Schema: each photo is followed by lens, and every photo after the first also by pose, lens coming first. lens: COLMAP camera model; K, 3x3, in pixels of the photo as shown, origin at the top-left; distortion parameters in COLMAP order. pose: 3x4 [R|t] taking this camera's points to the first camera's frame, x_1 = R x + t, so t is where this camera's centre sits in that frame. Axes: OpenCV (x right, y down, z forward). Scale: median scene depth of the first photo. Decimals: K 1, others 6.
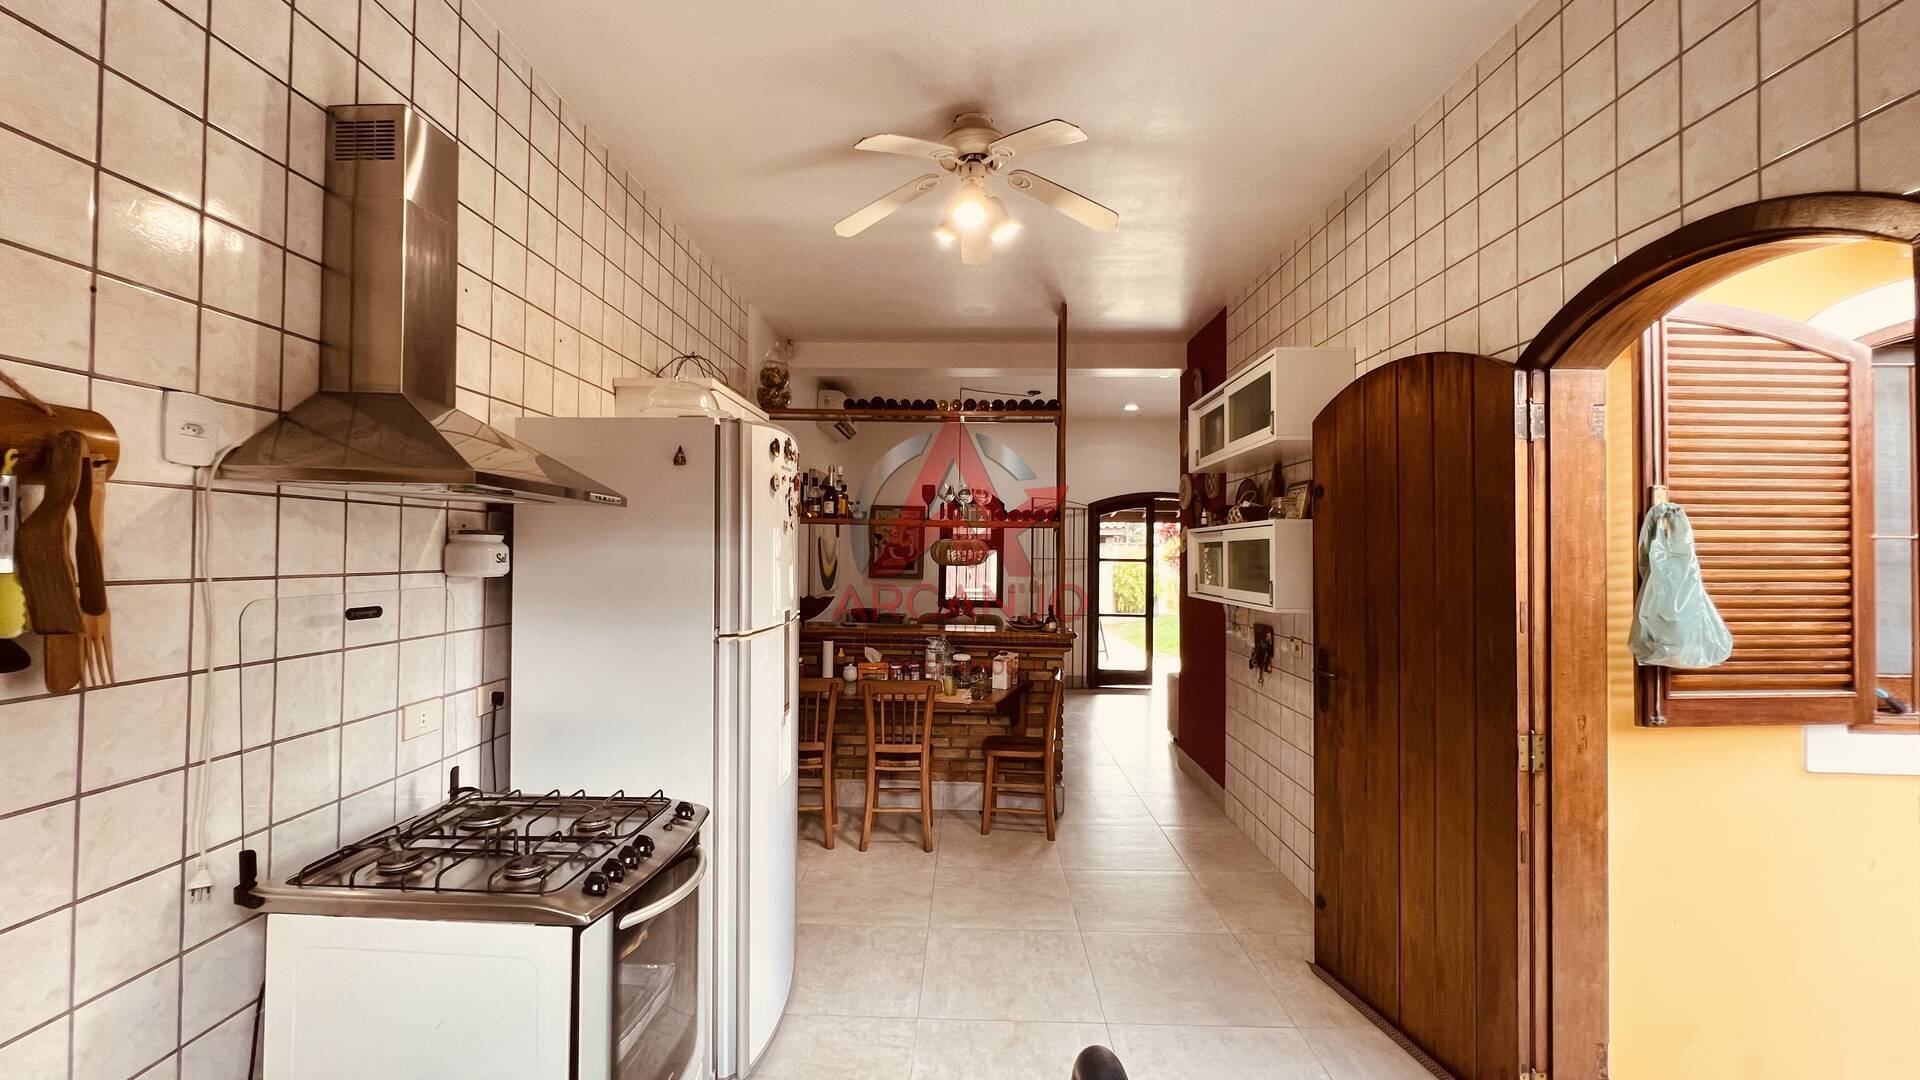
lens RADIAL K [[769.6, 0, 960.5], [0, 769.6, 538.2], [0, 0, 1]] dist [-0.006790, 0.001144]
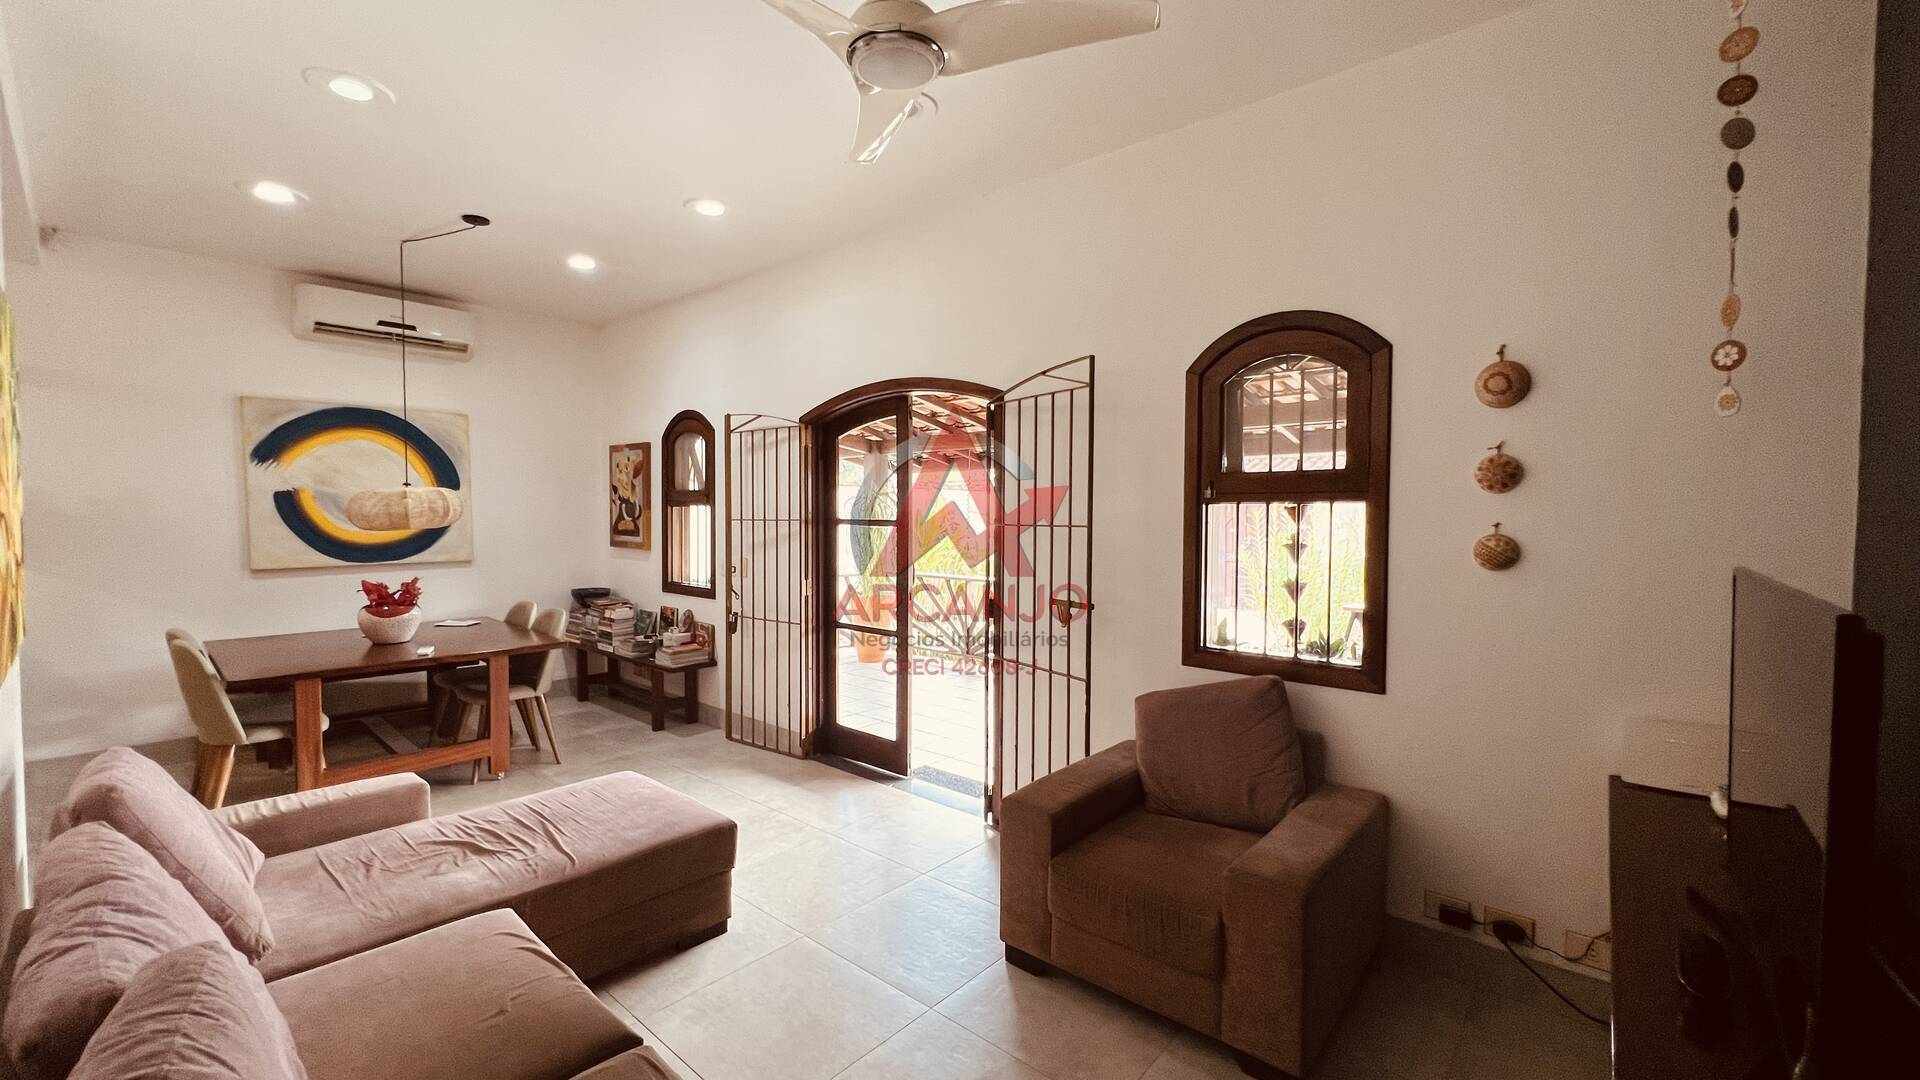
lens RADIAL K [[769.6, 0, 950.7], [0, 769.6, 536.9], [0, 0, 1]] dist [-0.006790, 0.001144]
pose [[0.761963, 0.013826, -0.647473, 1.148919], [0.015641, 0.999088, 0.039741, 0.036397], [0.647431, -0.040409, 0.761052, 1.270953]]
